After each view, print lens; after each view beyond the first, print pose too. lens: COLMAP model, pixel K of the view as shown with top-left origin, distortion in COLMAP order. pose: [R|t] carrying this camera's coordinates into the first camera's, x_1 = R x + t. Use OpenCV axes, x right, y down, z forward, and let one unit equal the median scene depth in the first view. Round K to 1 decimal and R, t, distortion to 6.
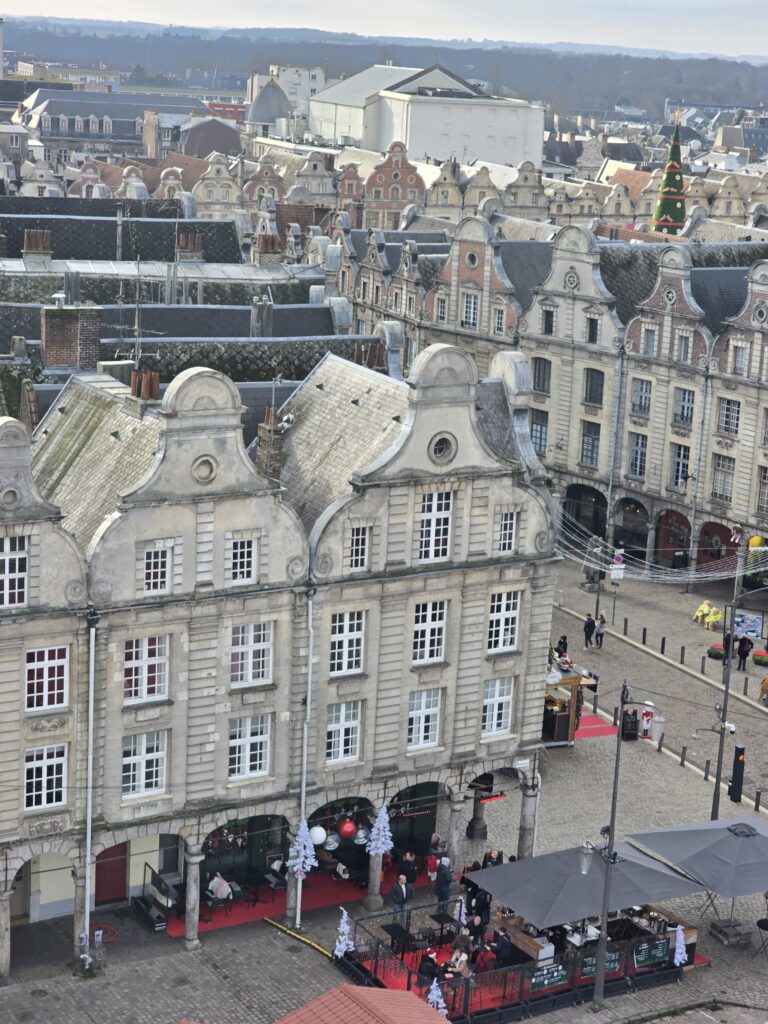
lens RADIAL K [[2092.4, 0, 375.6], [0, 2092.4, 547.0], [0, 0, 1]] dist [0.075267, 0.000000]
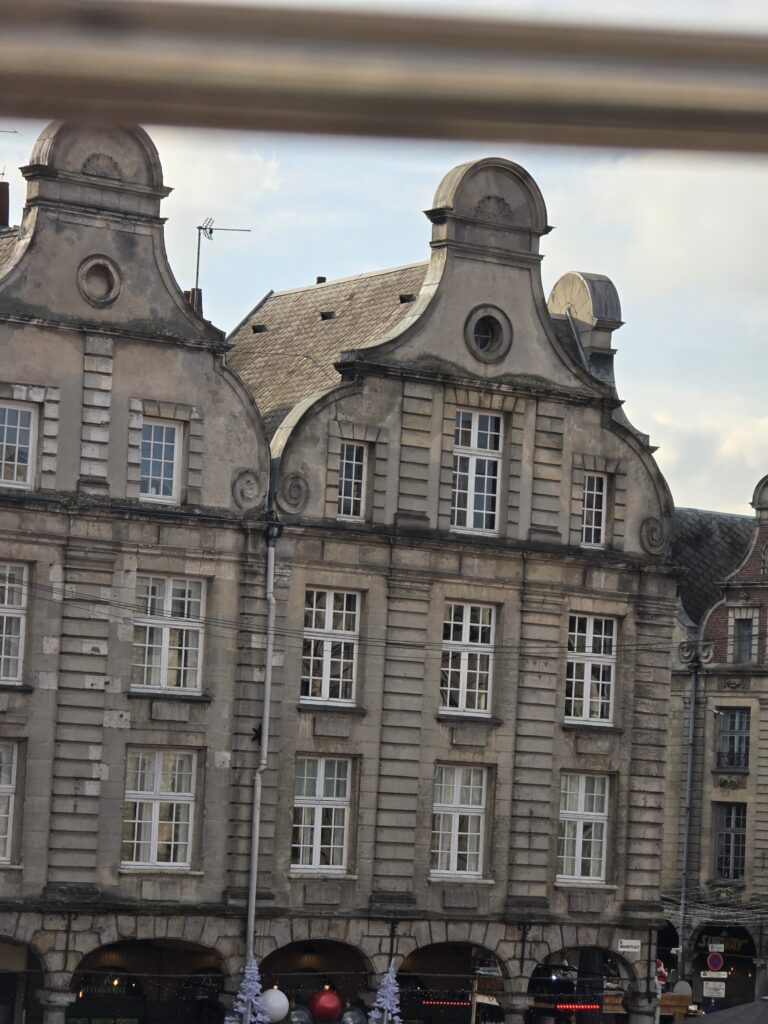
lens RADIAL K [[3653.7, 0, 433.9], [0, 3653.7, 449.0], [0, 0, 1]] dist [0.409899, 0.000000]
pose [[0.996823, 0.009160, 0.079121, -0.061483], [0.017054, 0.945785, -0.324346, 0.303013], [-0.077802, 0.324665, 0.942624, 0.038132]]
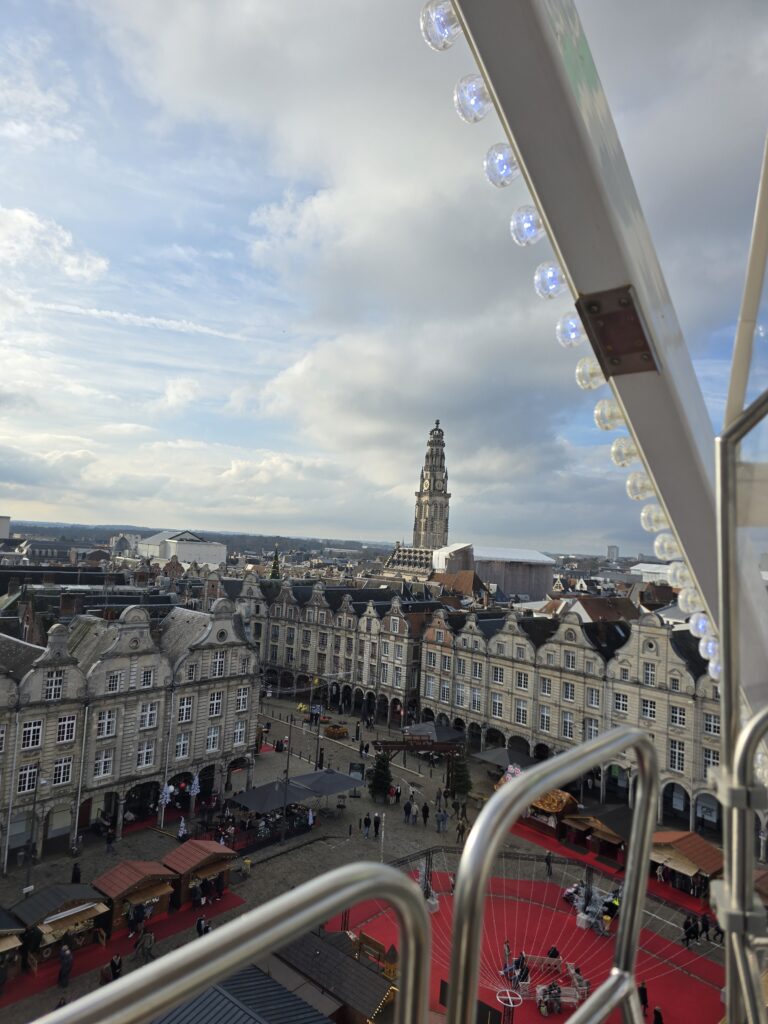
lens RADIAL K [[732.0, 0, 385.7], [0, 732.0, 501.5], [0, 0, 1]] dist [0.085984, -0.007013]
pose [[0.954129, 0.021057, 0.298655, -0.055302], [0.061386, 0.962573, -0.263980, 0.052970], [-0.293035, 0.270204, 0.917126, -0.023257]]
